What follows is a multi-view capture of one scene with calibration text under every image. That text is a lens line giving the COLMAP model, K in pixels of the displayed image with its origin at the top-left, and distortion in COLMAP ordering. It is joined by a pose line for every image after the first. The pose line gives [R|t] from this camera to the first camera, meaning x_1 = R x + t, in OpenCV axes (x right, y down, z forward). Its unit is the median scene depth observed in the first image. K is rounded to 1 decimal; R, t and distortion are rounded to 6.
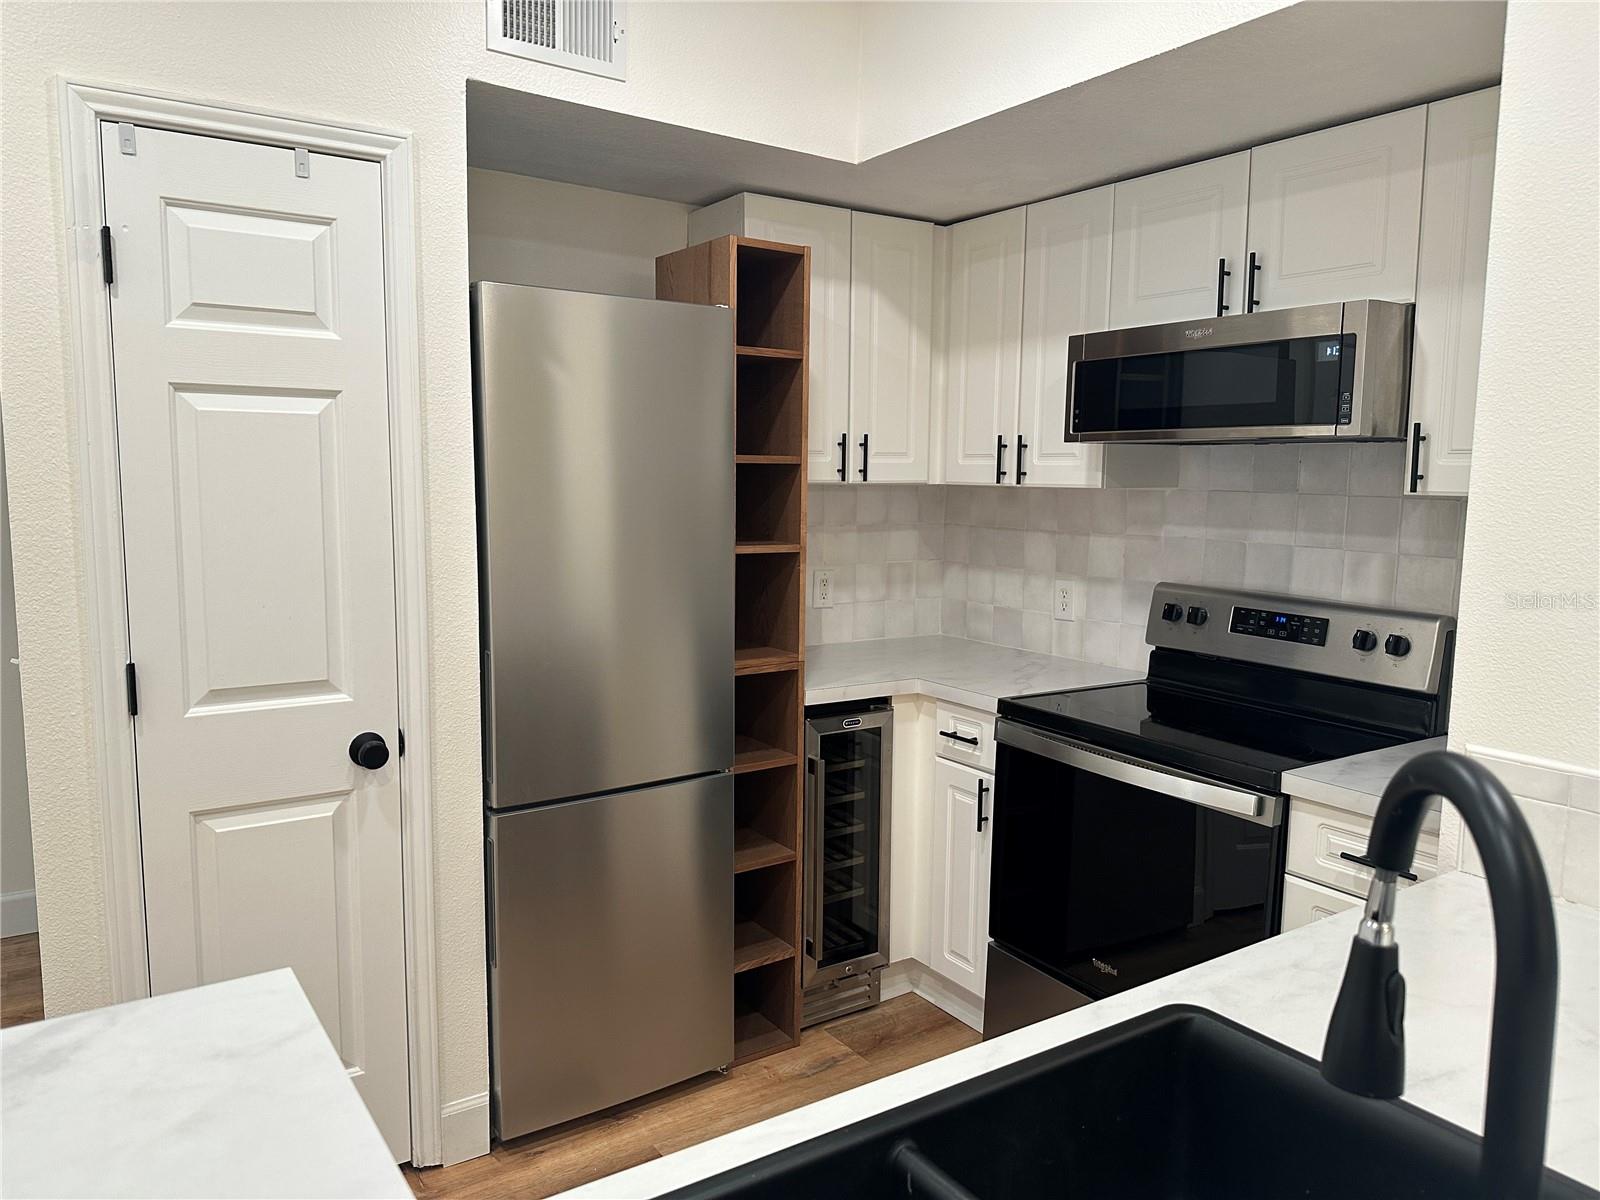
lens RADIAL K [[1122.8, 0, 790.6], [0, 1122.8, 595.6], [0, 0, 1]] dist [0.083207, -0.124858]
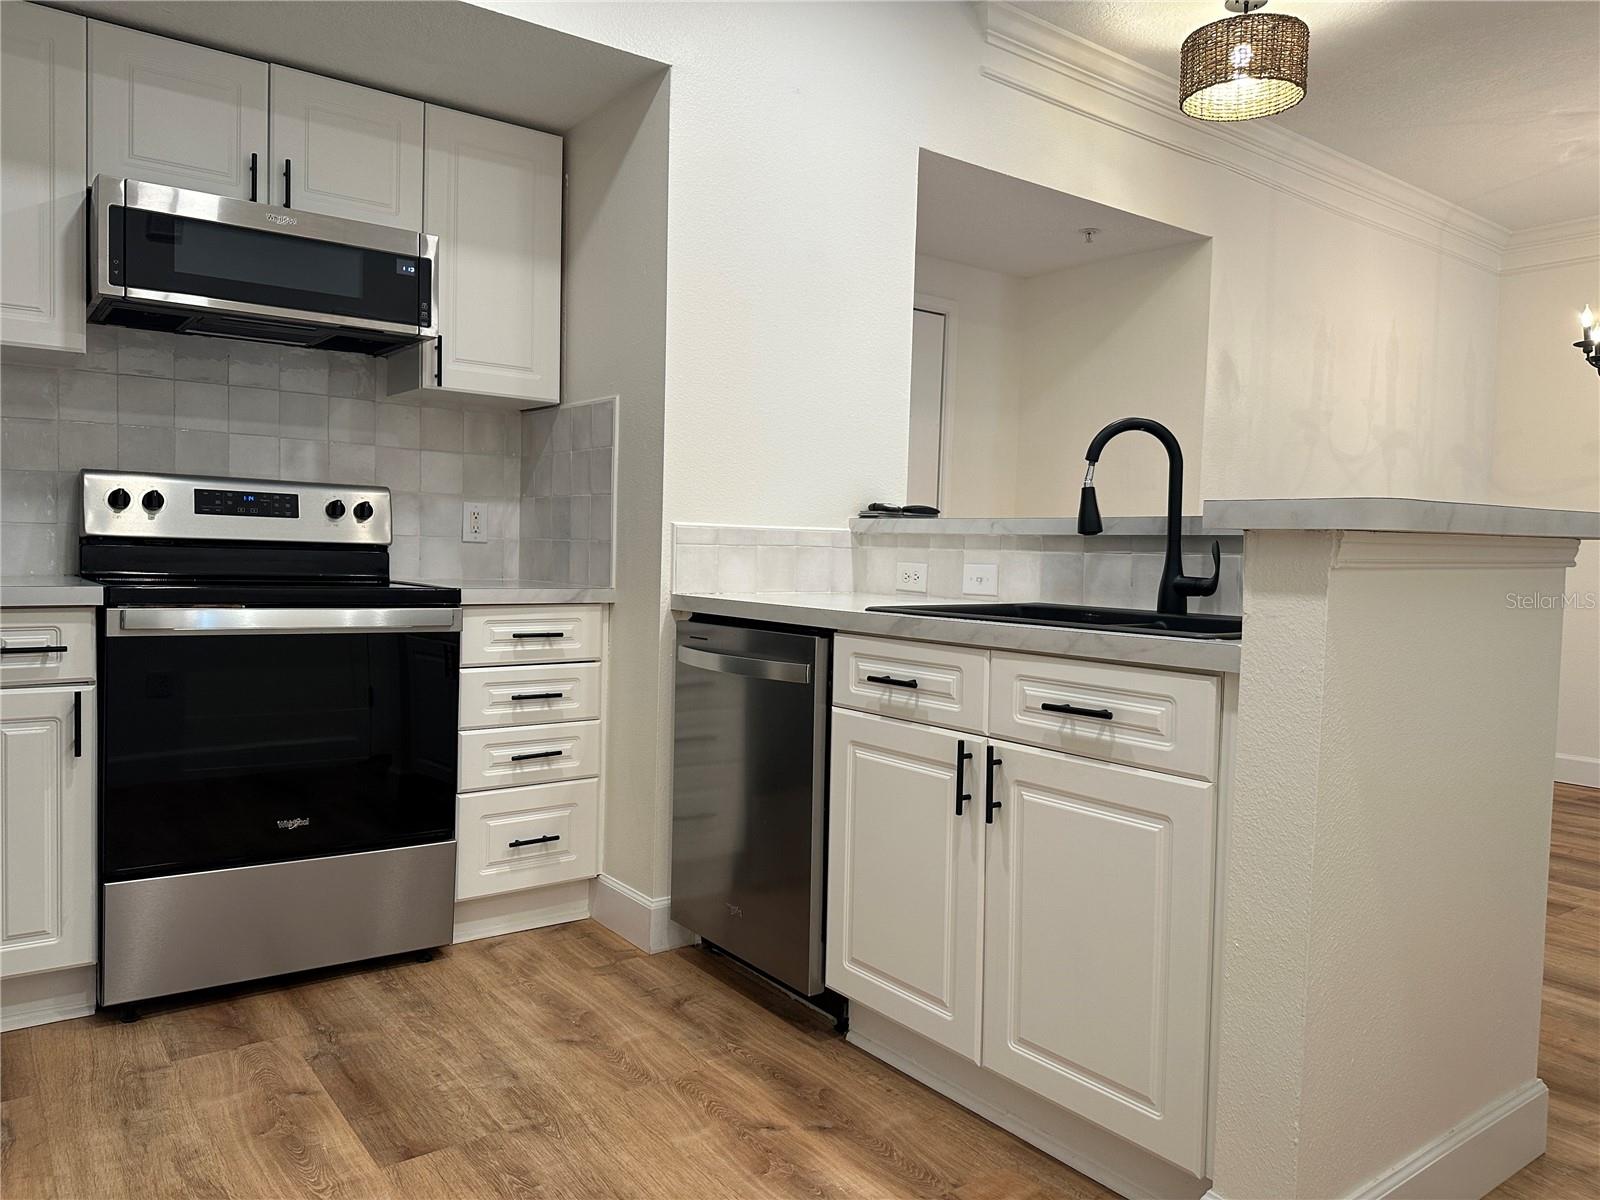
lens RADIAL K [[1122.8, 0, 790.6], [0, 1122.8, 595.6], [0, 0, 1]] dist [0.083207, -0.124858]
pose [[-0.077827, -0.055884, 0.995399, -0.725285], [0.088090, 0.994137, 0.062700, 0.094380], [-0.993068, 0.092565, -0.072448, 0.586488]]
